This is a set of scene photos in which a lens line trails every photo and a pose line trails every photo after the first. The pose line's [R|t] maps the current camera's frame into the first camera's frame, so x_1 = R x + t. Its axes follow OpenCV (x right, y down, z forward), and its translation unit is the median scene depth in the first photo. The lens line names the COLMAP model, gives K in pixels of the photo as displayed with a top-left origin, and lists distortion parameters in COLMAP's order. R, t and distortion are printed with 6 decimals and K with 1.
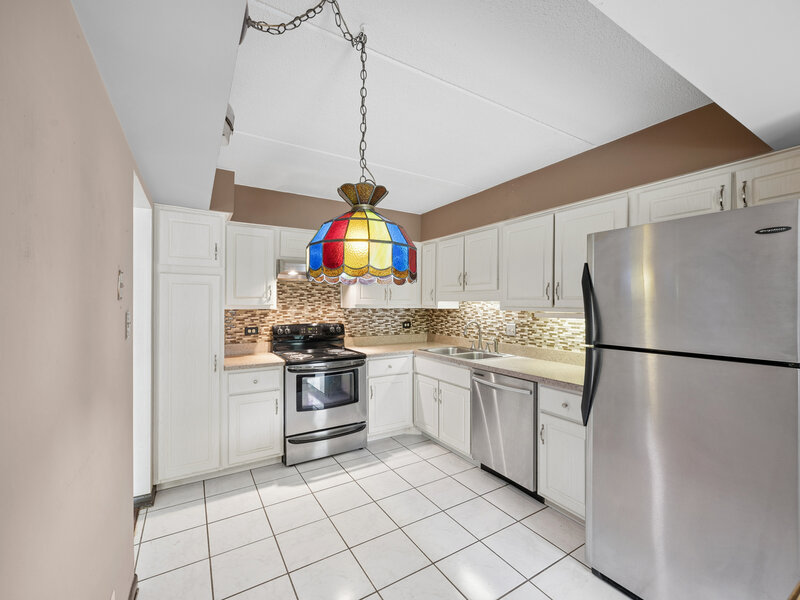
lens RADIAL K [[345.5, 0, 400.2], [0, 345.5, 302.5], [0, 0, 1]] dist [-0.002113, -0.000711]
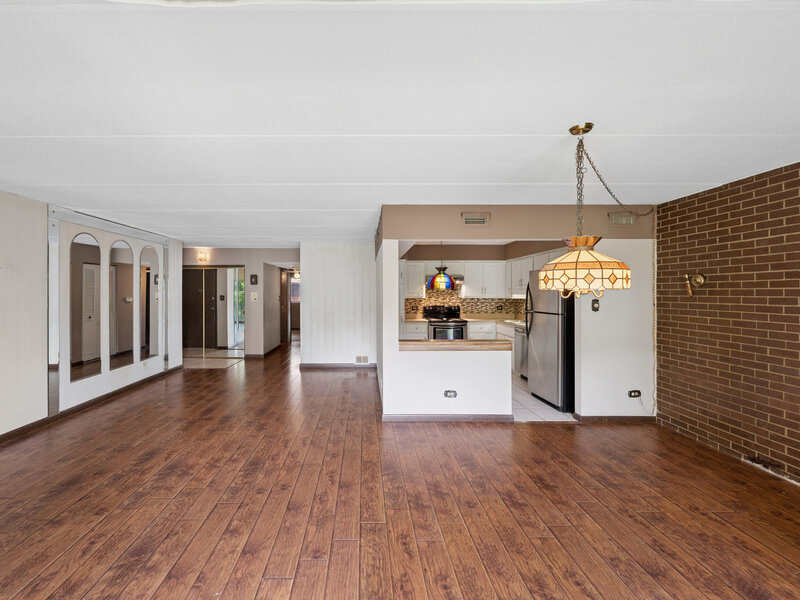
lens RADIAL K [[358.9, 0, 359.5], [0, 358.9, 293.5], [0, 0, 1]] dist [-0.001702, -0.000221]
pose [[0.848924, -0.002628, -0.528508, 0.472356], [0.003337, 0.999994, 0.000387, -0.012339], [0.528504, -0.002092, 0.848928, -1.112861]]
